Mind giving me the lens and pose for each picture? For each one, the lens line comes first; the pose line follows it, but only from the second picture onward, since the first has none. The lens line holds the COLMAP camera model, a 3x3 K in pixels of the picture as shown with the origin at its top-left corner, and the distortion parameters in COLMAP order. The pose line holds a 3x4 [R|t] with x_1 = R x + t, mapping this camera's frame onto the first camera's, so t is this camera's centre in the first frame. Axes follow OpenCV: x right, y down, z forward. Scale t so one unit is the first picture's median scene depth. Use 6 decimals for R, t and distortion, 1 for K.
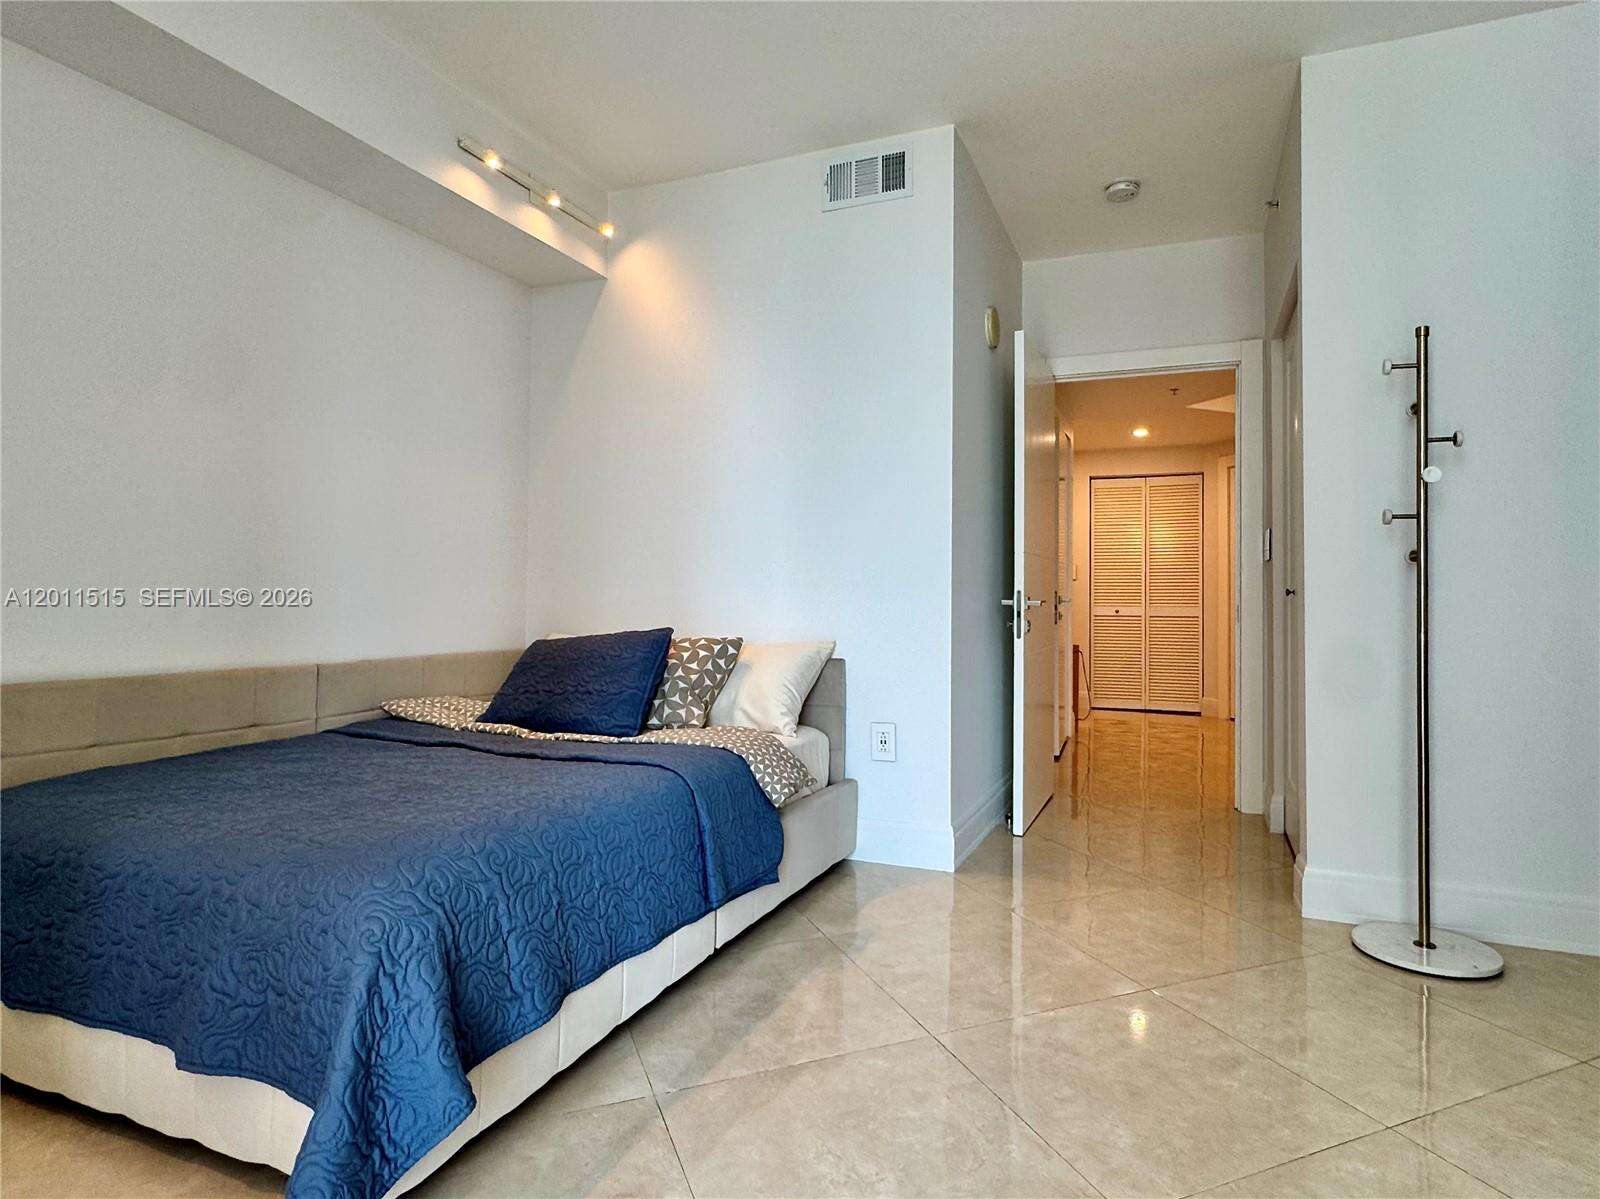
lens RADIAL K [[880.3, 0, 800.0], [0, 880.3, 599.5], [0, 0, 1]] dist [0.002903, 0.002298]
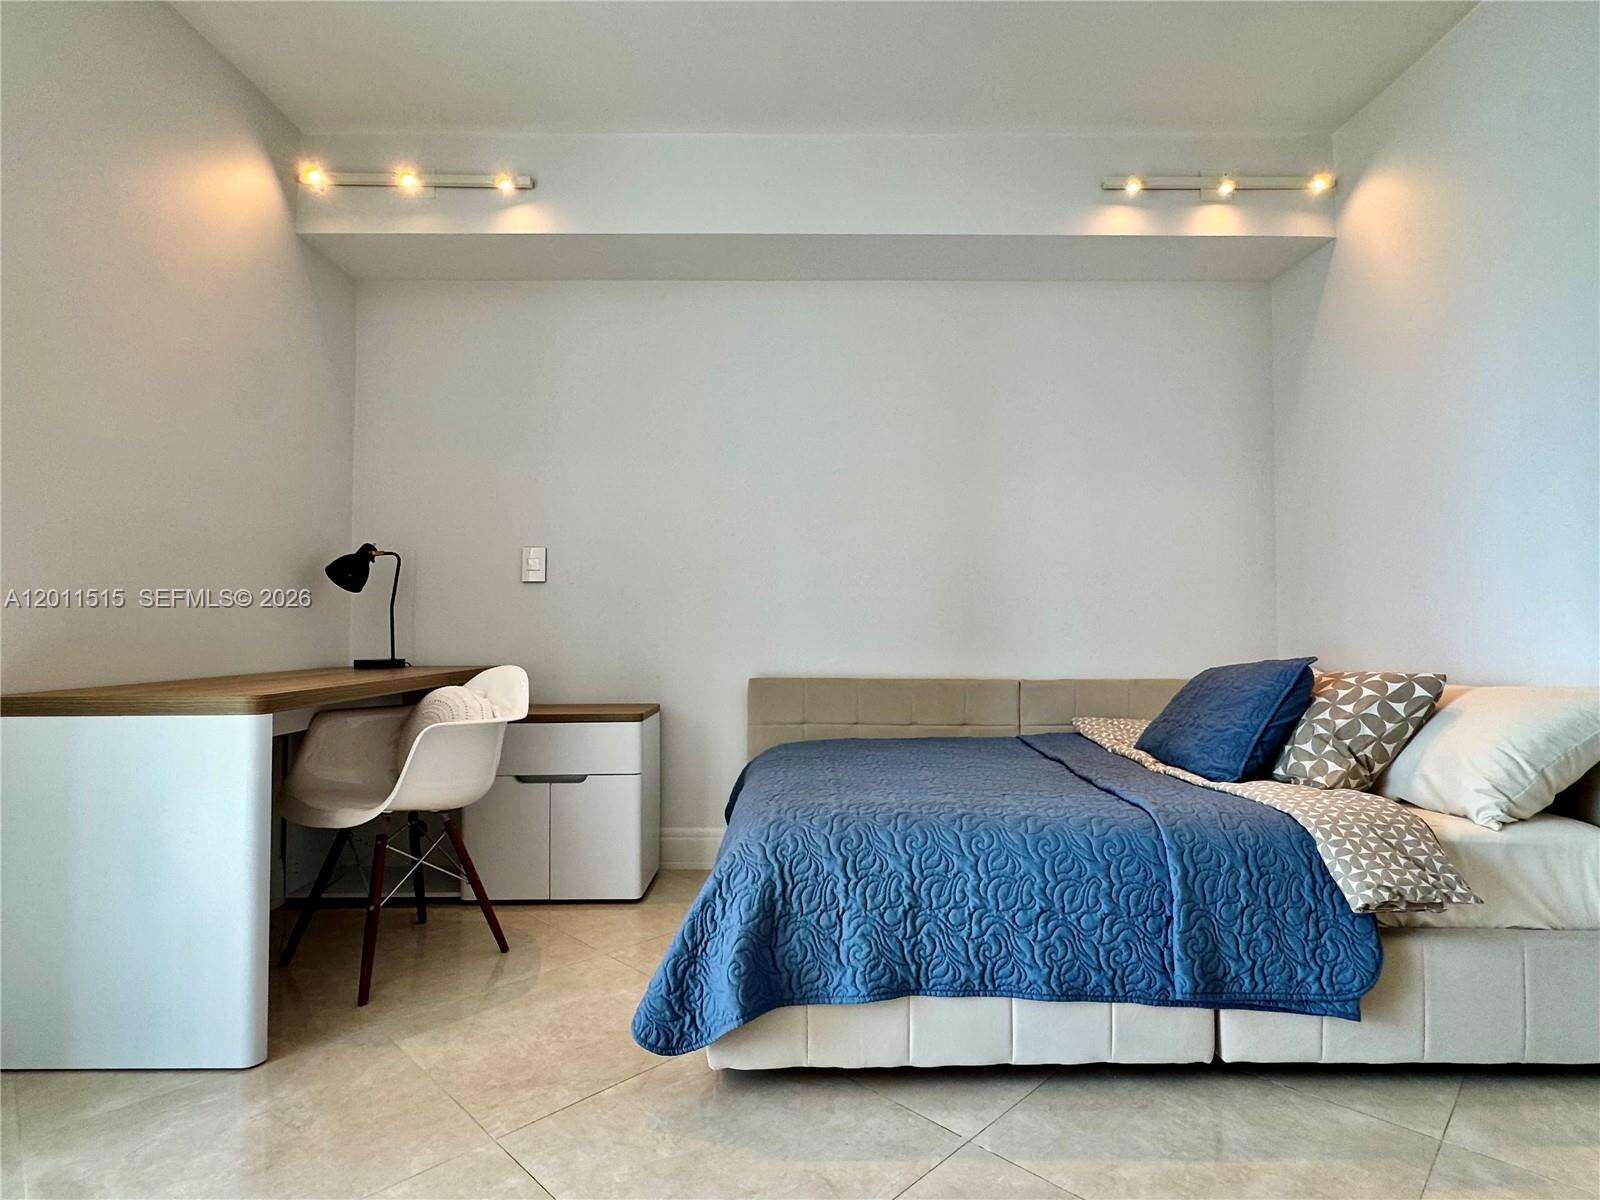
lens RADIAL K [[828.8, 0, 801.7], [0, 828.8, 609.6], [0, 0, 1]] dist [-0.002986, 0.000192]
pose [[0.403256, -0.024320, -0.914764, 0.361573], [-0.000264, 0.999644, -0.026693, 0.009851], [0.915087, 0.011006, 0.403106, 0.288550]]
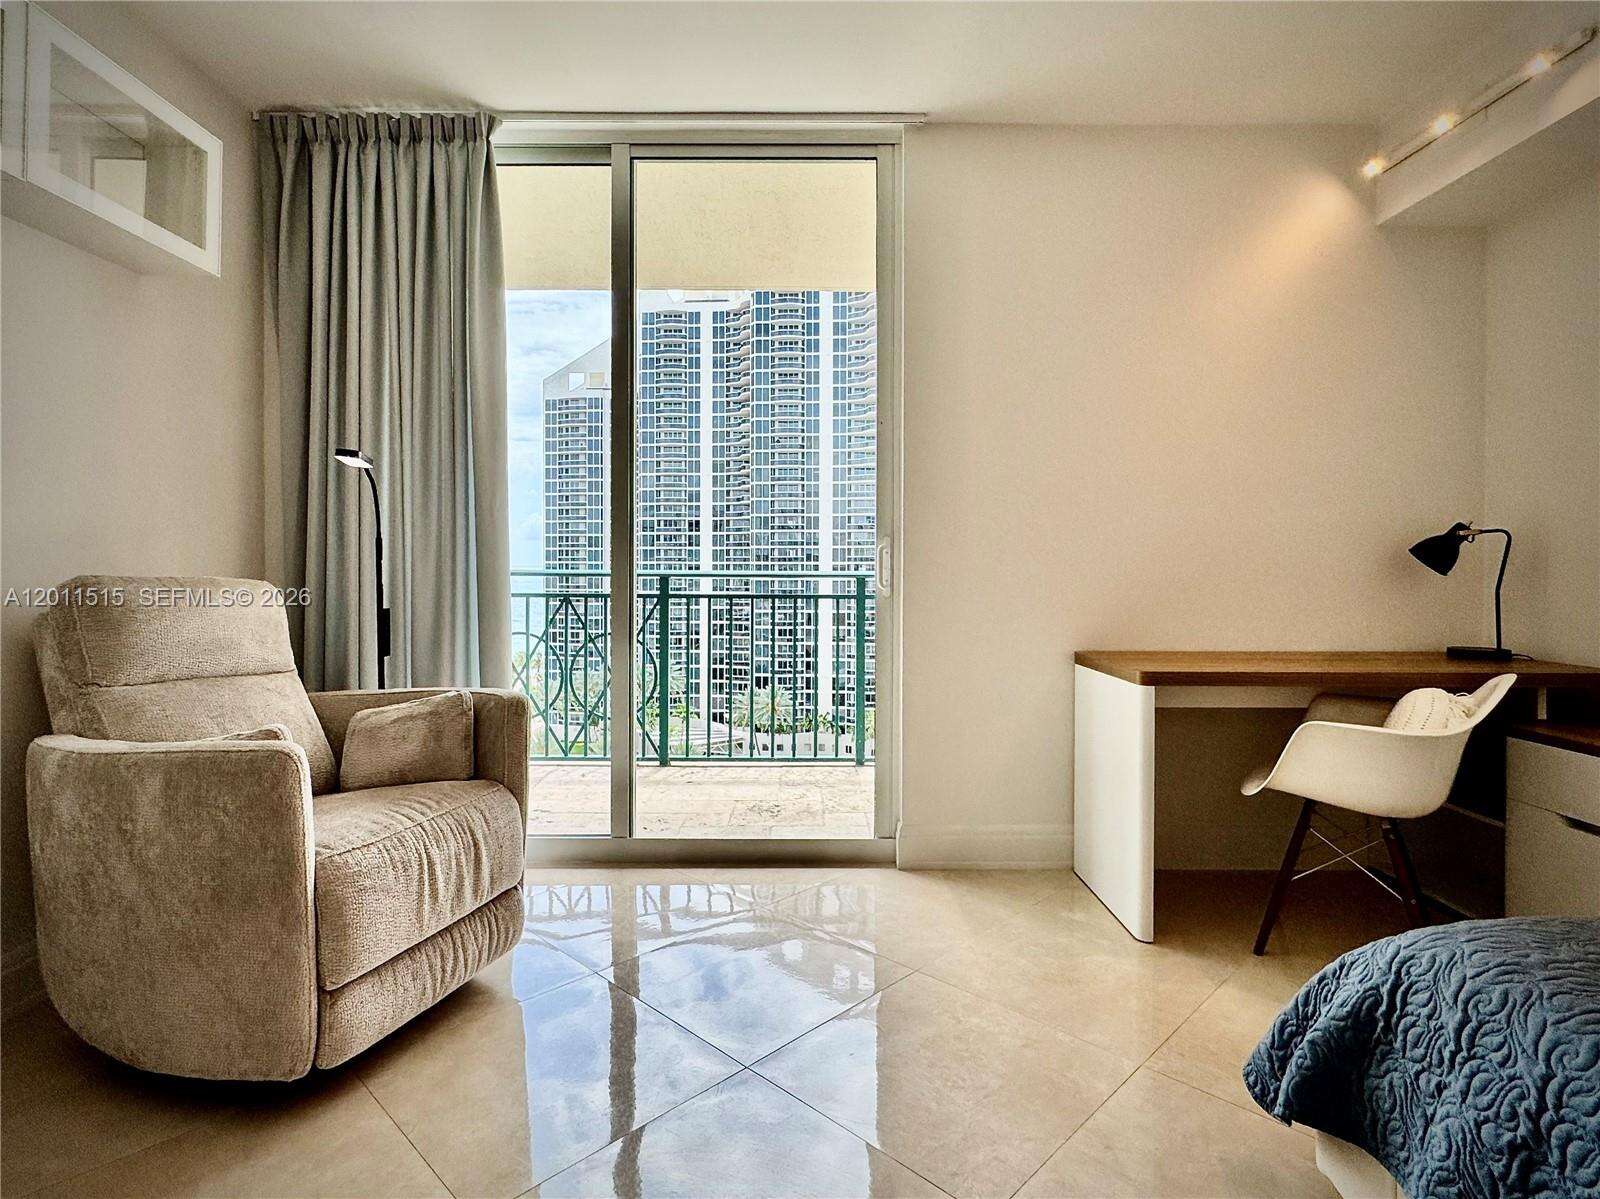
lens RADIAL K [[840.6, 0, 800.0], [0, 840.6, 599.5], [0, 0, 1]] dist [-0.000112, -0.000415]
pose [[-0.912050, 0.009533, -0.409968, 0.286965], [-0.007879, 0.999138, 0.040762, -0.048335], [0.410004, 0.040407, -0.911188, 0.809529]]
